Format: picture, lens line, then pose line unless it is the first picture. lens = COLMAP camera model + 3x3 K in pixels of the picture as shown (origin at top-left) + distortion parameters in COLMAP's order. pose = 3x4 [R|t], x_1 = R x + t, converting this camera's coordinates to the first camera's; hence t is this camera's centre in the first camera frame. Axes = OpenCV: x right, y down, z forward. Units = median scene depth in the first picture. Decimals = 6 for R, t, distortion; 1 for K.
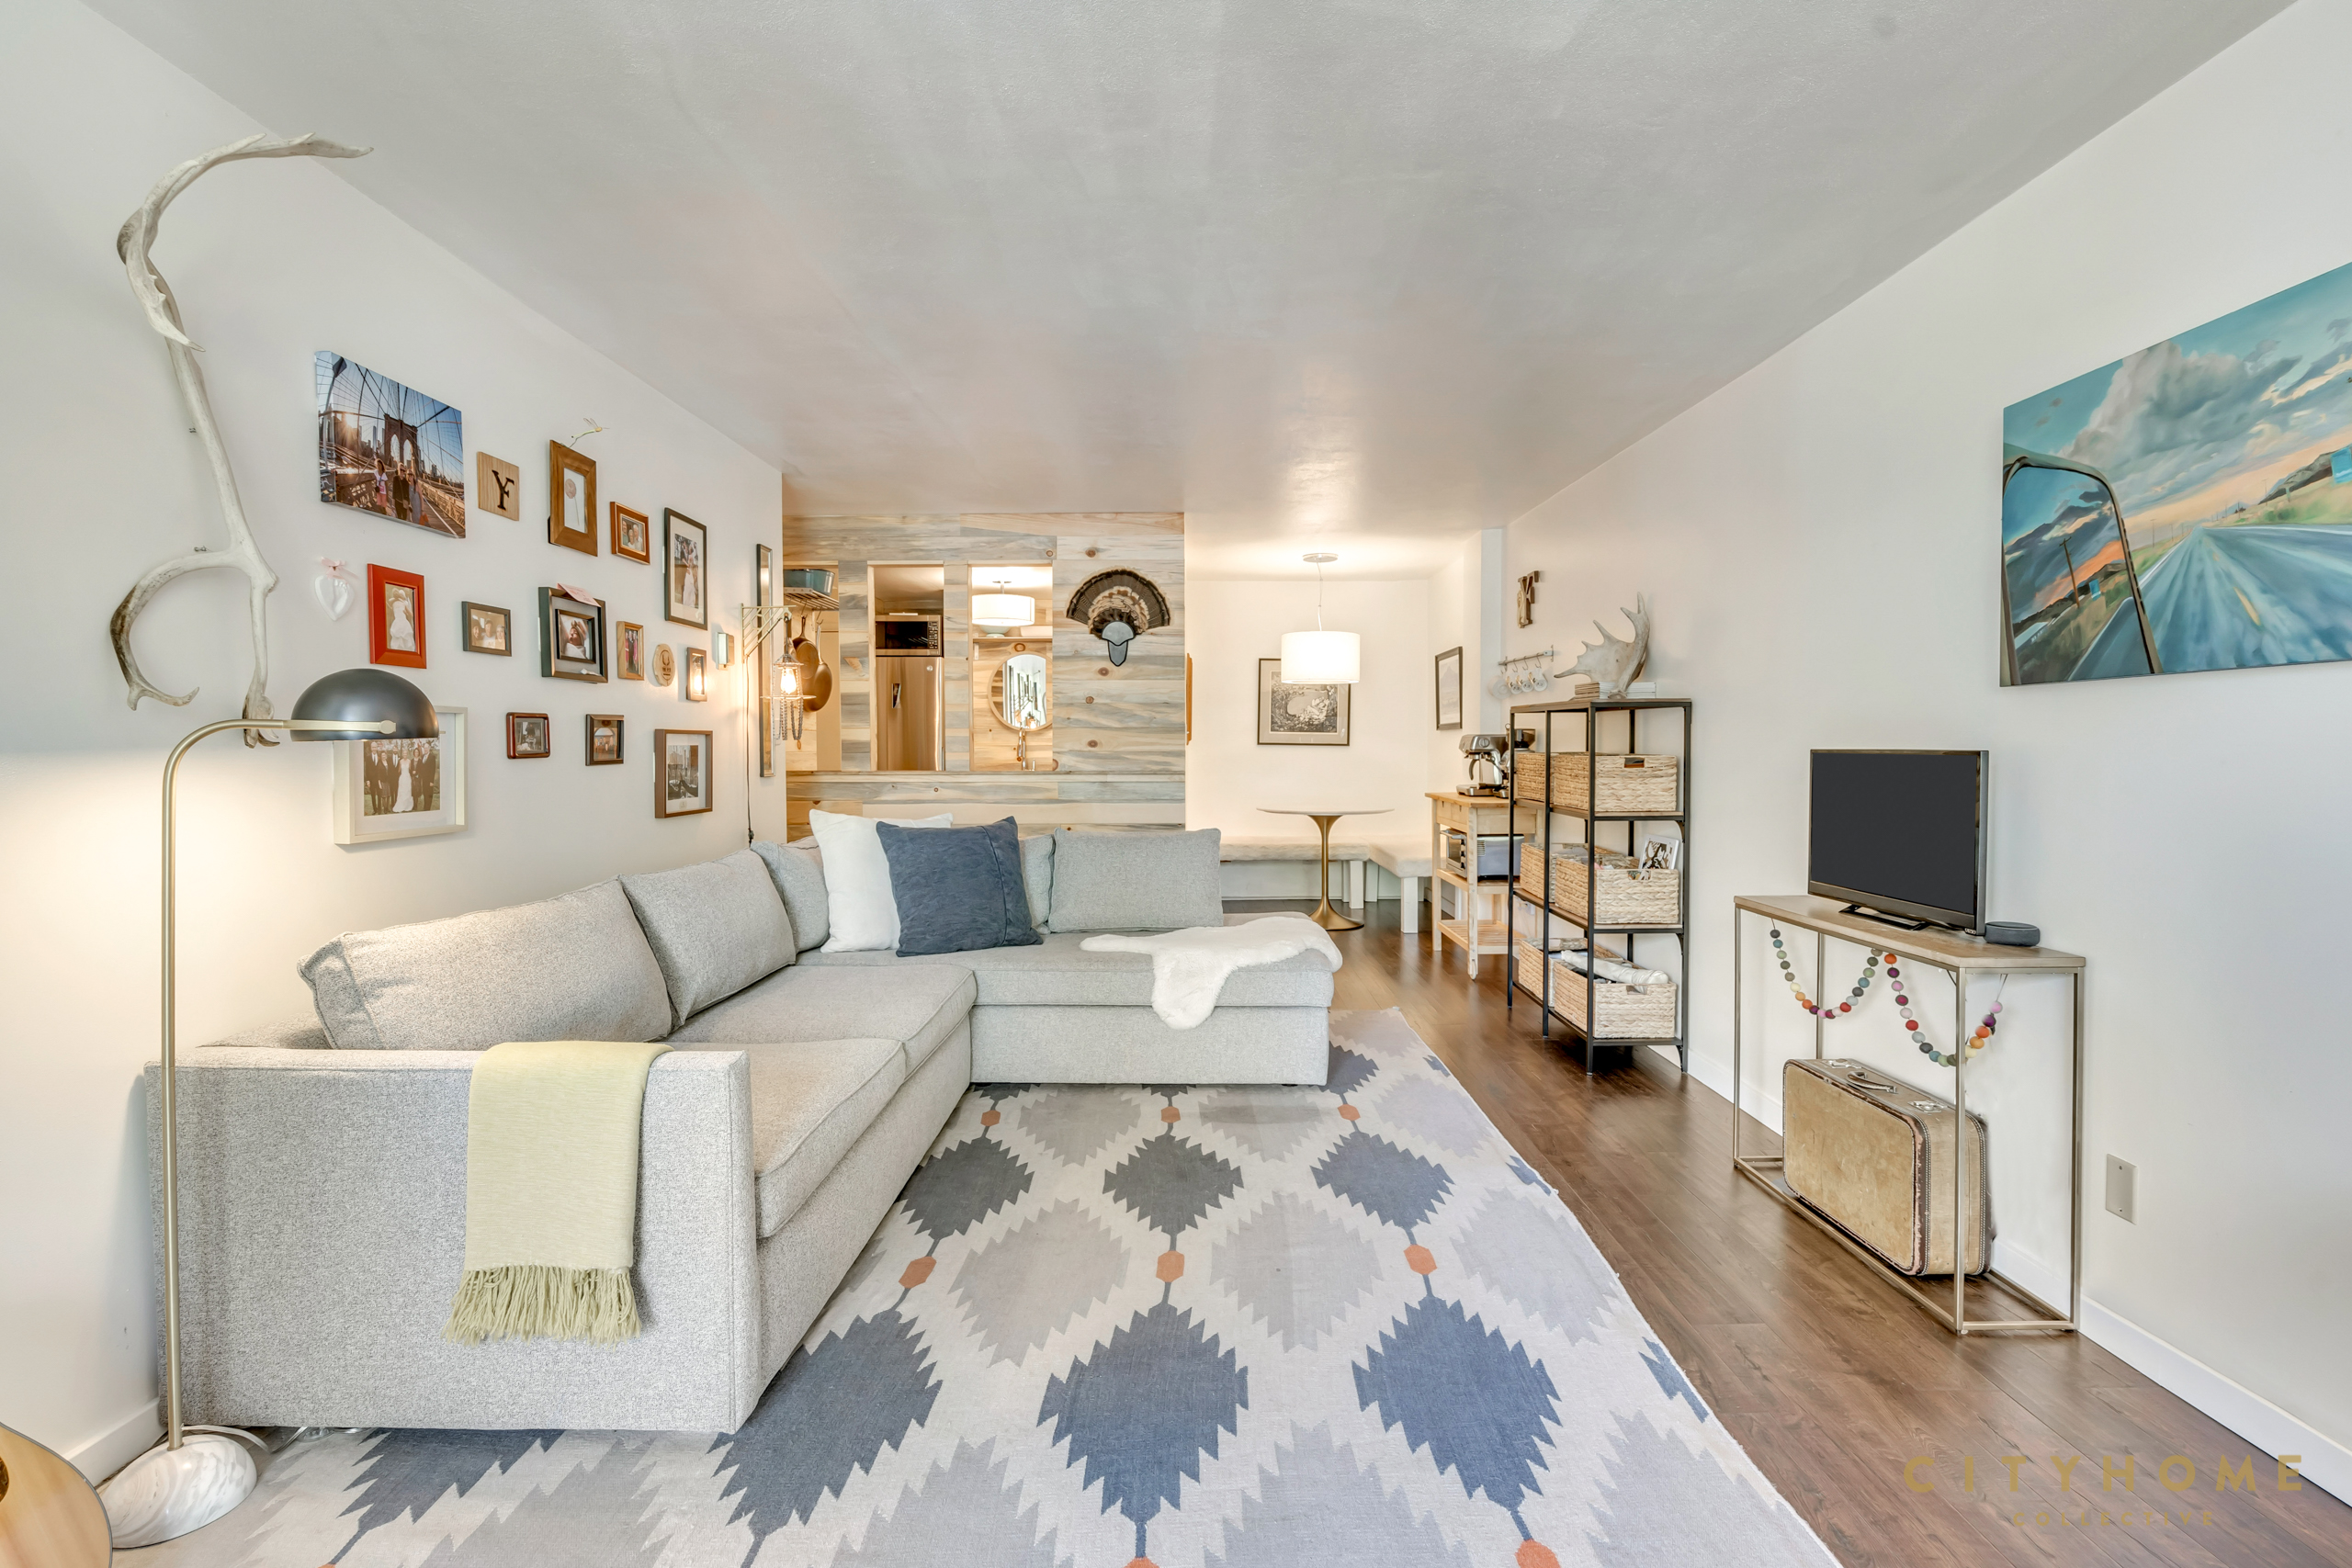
lens RADIAL K [[1071.7, 0, 1177.1], [0, 1071.7, 772.3], [0, 0, 1]] dist [-0.001270, 0.000000]
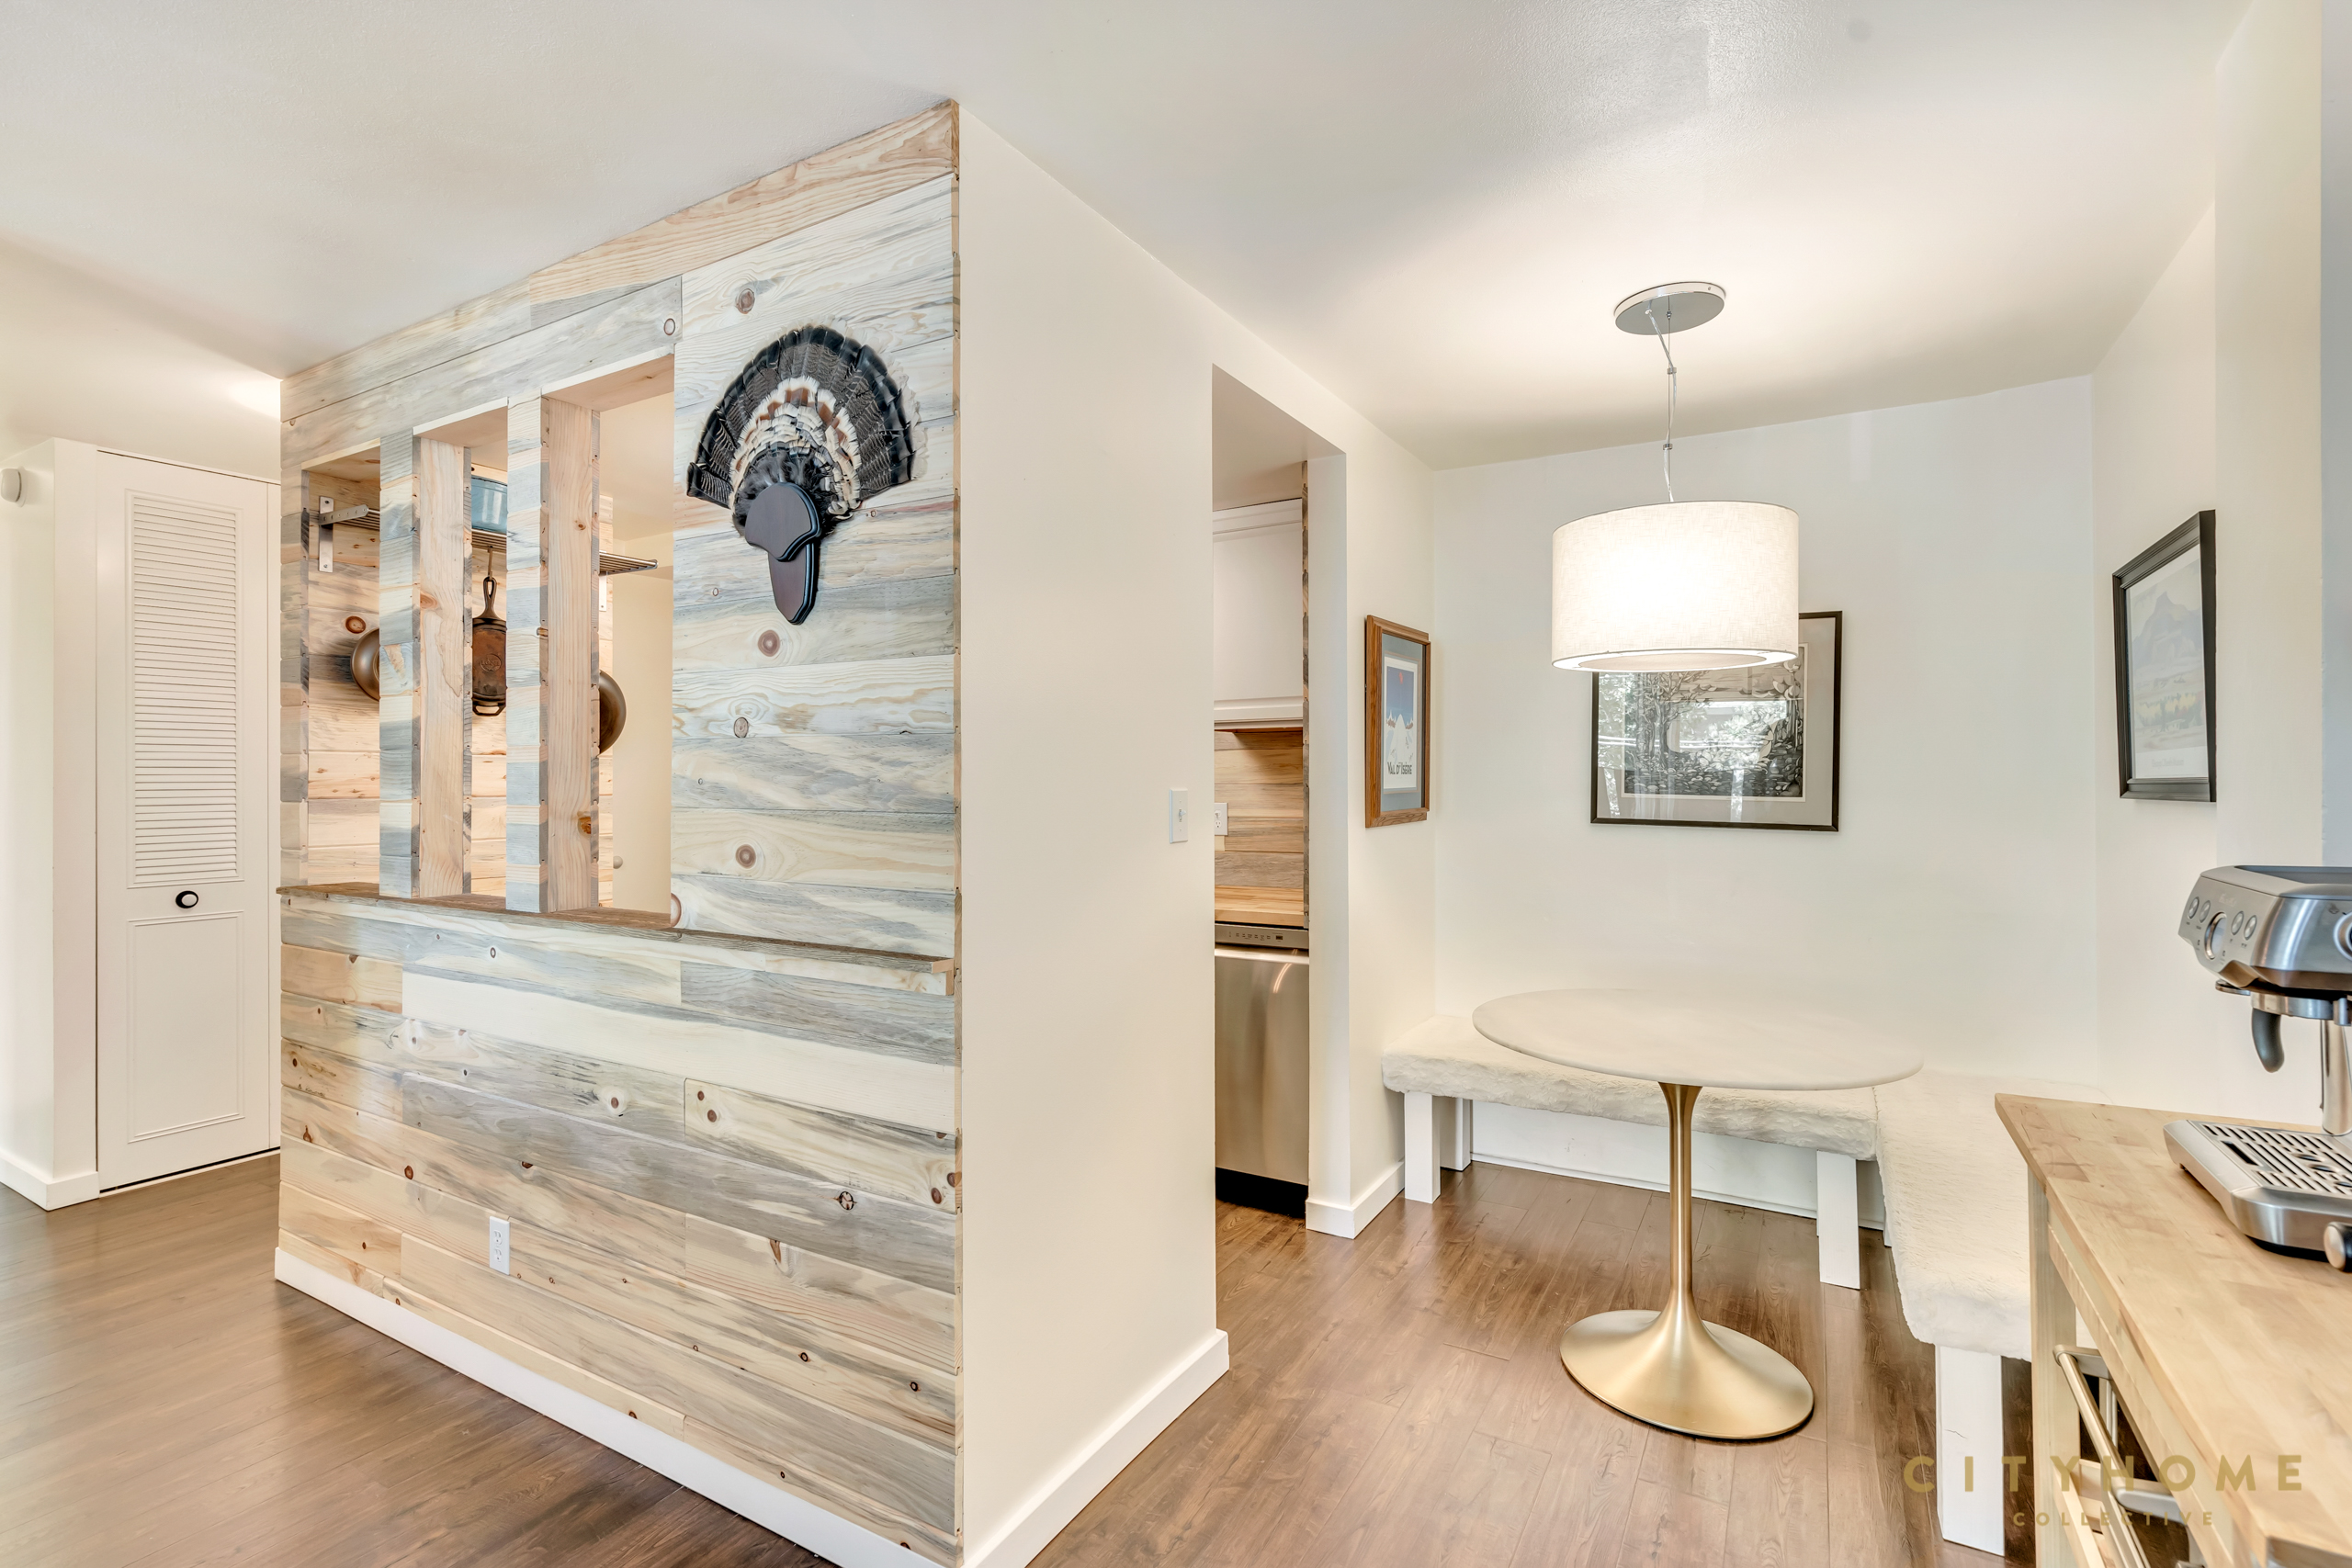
lens RADIAL K [[1071.7, 0, 1175.7], [0, 1071.7, 777.9], [0, 0, 1]] dist [-0.001270, 0.000000]
pose [[0.867968, 0.000783, -0.496620, 0.209318], [-0.014923, 0.999588, -0.024505, -0.045022], [0.496396, 0.028681, 0.867622, 0.772132]]
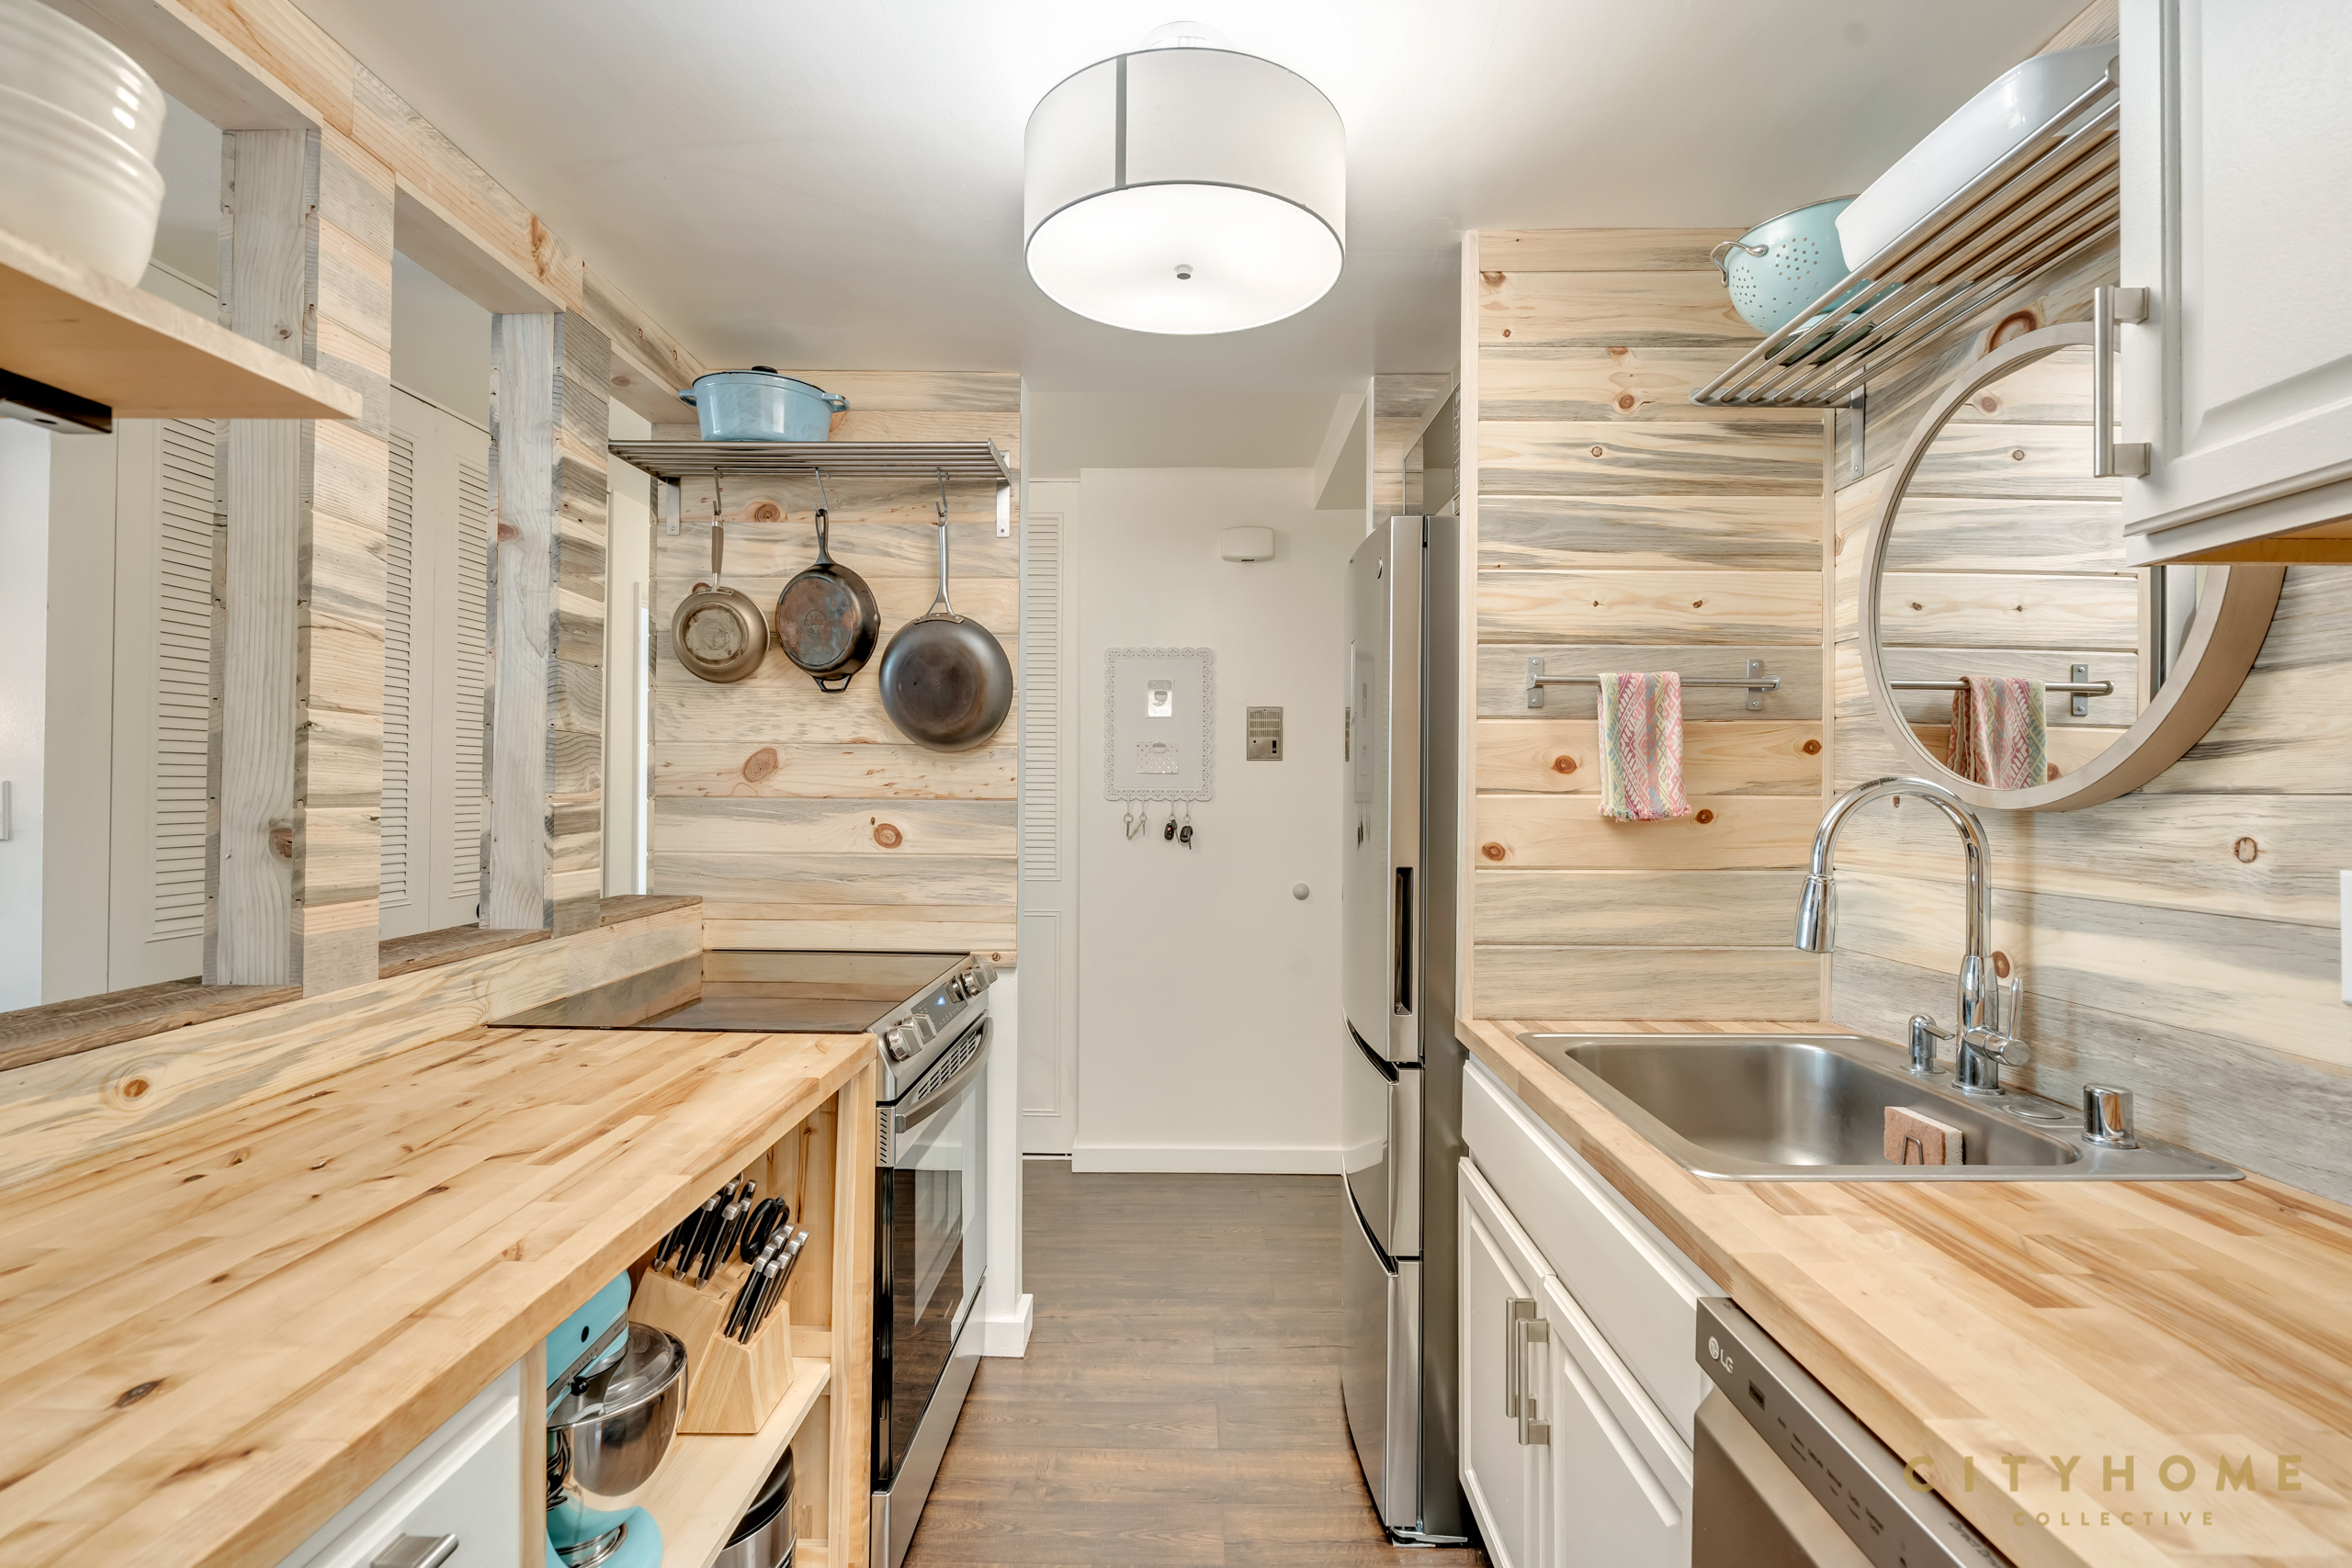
lens RADIAL K [[1071.7, 0, 1180.1], [0, 1071.7, 776.6], [0, 0, 1]] dist [-0.001270, 0.000000]
pose [[0.003543, -0.008493, -0.999958, 0.060187], [-0.027613, 0.999582, -0.008587, -0.051331], [0.999612, 0.027642, 0.003307, 1.182799]]
